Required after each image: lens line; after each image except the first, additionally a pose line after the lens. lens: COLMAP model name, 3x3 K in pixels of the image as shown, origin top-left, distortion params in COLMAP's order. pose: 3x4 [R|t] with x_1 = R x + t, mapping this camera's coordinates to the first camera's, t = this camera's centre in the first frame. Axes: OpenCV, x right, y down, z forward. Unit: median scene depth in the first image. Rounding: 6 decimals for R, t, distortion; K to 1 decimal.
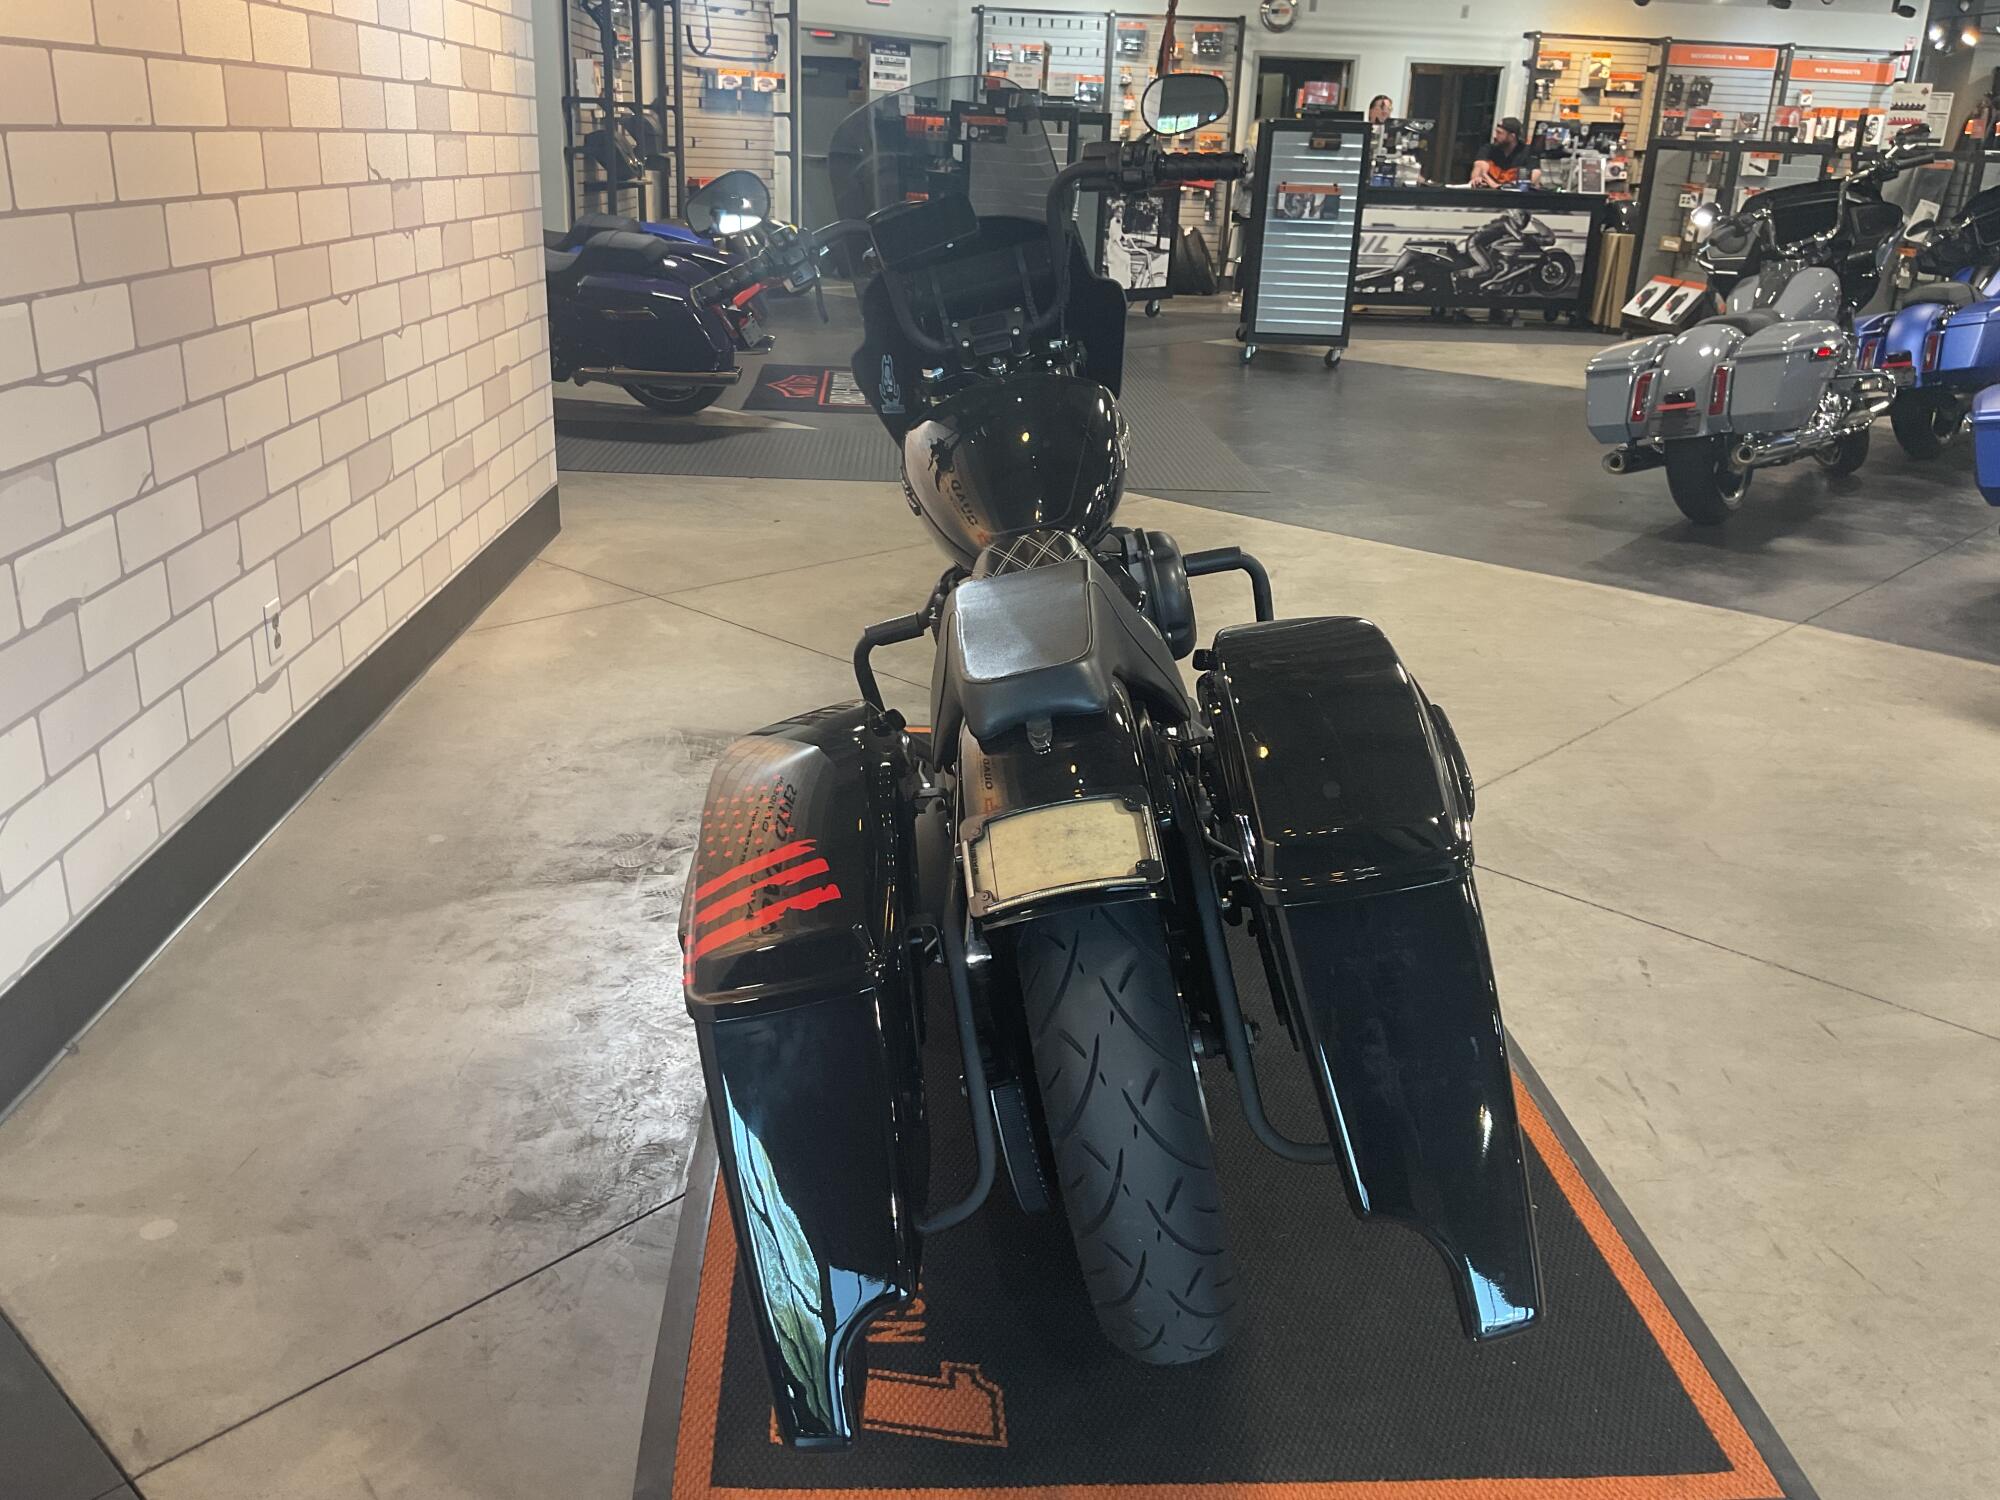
lens RADIAL K [[1658.0, 0, 994.3], [0, 1658.0, 746.6], [0, 0, 1]] dist [0.074577, -0.166222]
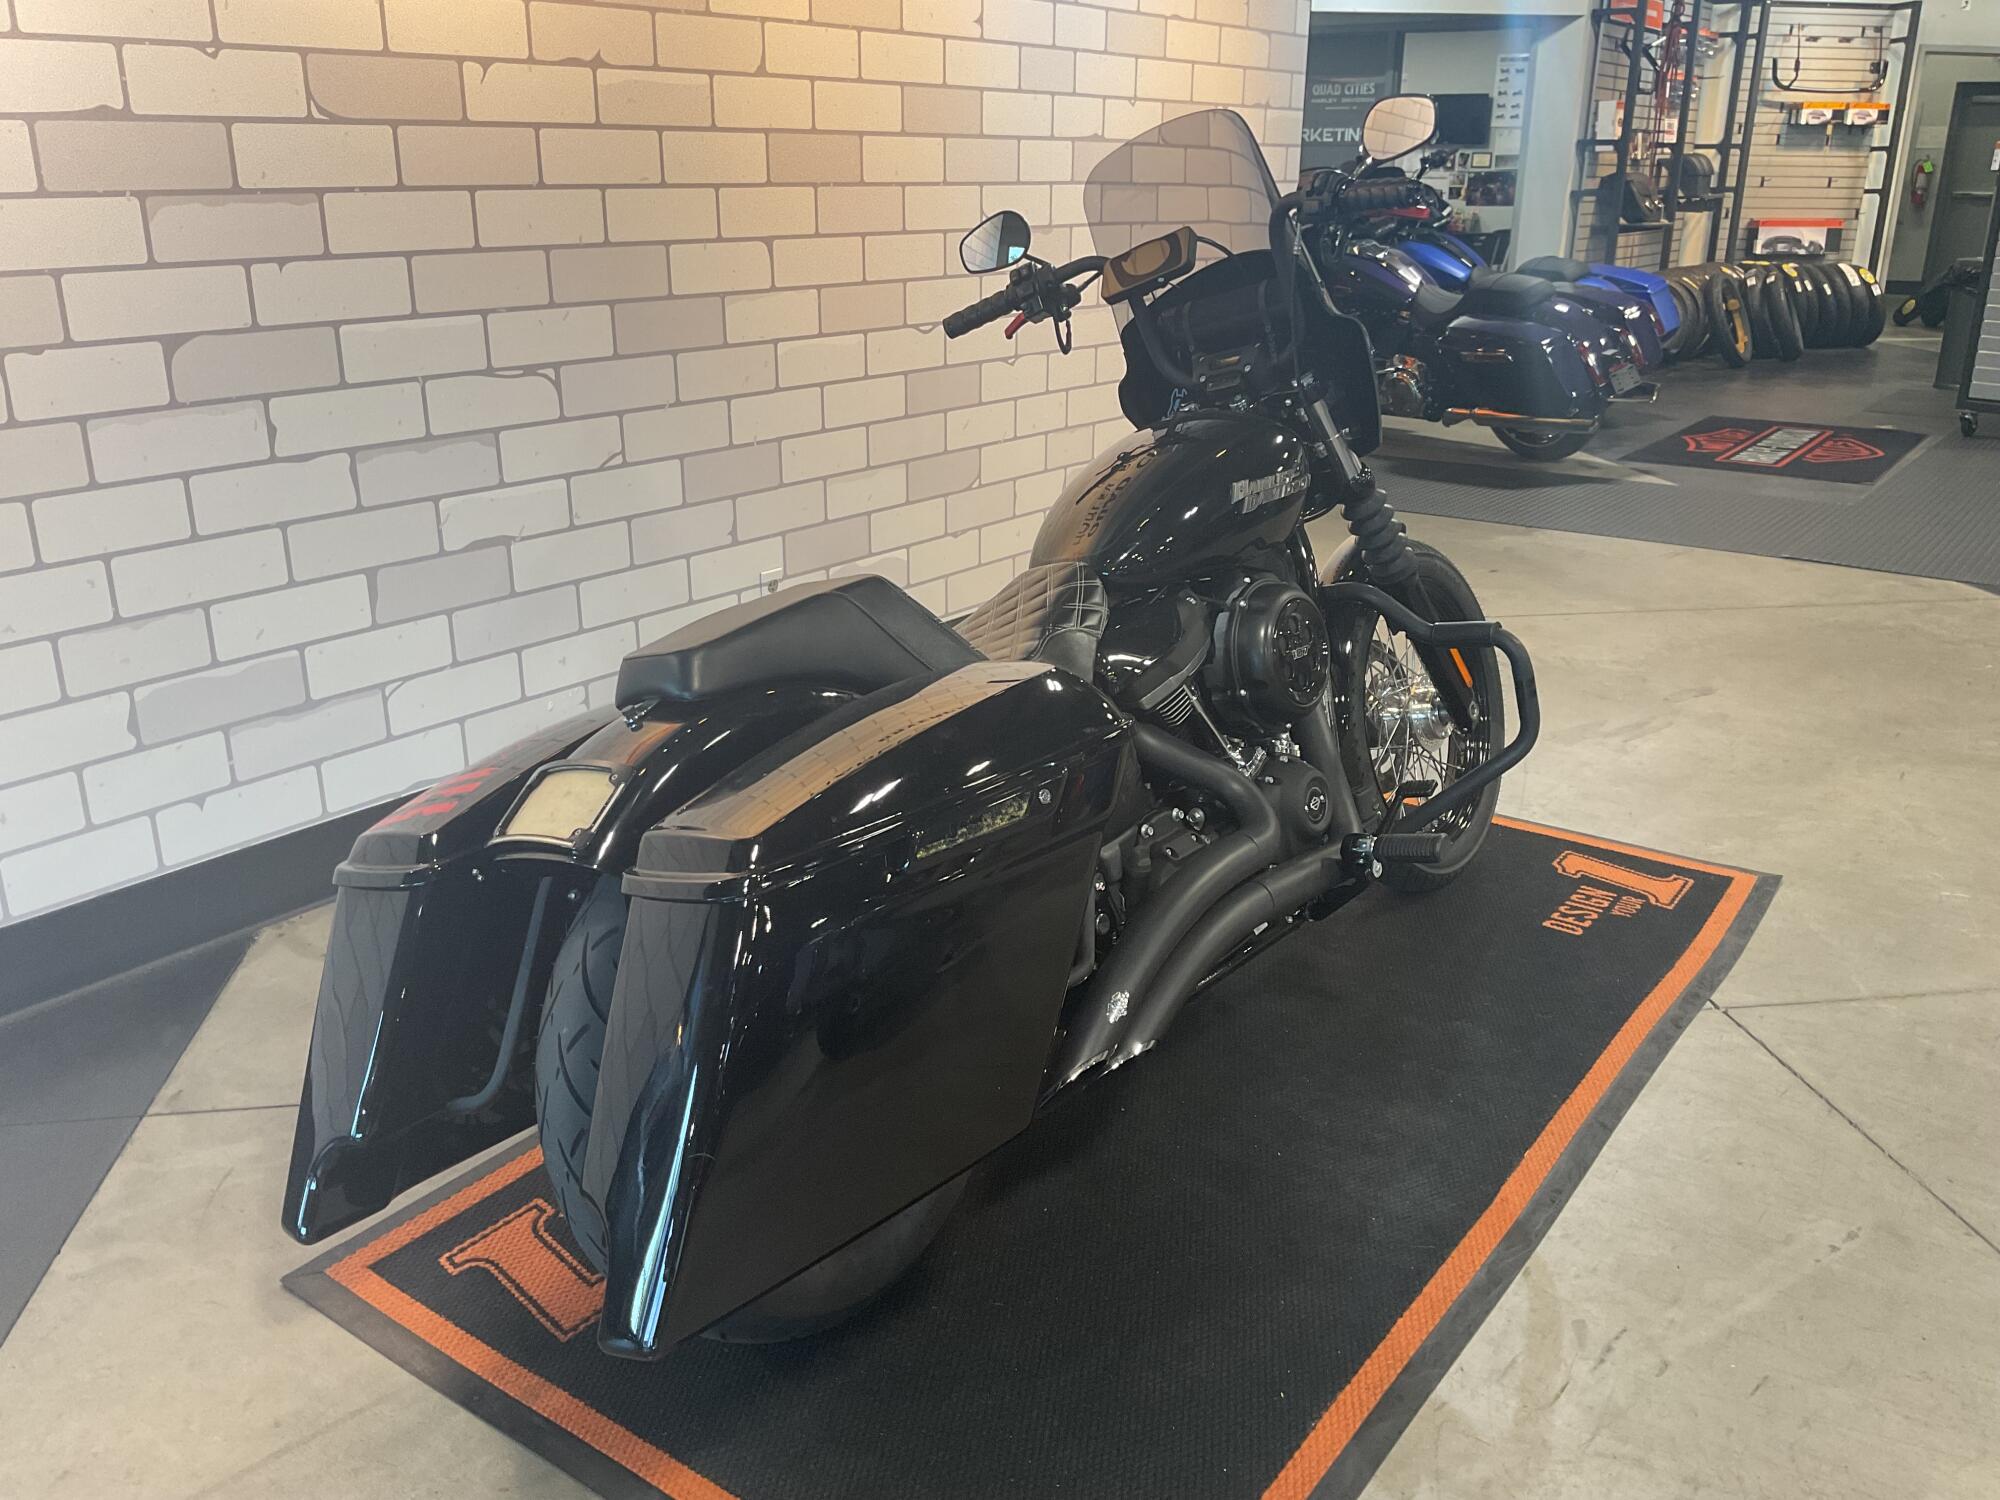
lens RADIAL K [[1679.8, 0, 1009.6], [0, 1679.8, 747.2], [0, 0, 1]] dist [0.018764, -0.063305]
pose [[0.771663, 0.173843, -0.611812, 0.162465], [-0.190370, 0.980952, 0.038623, -0.013259], [0.606873, 0.086667, 0.790059, 0.048687]]
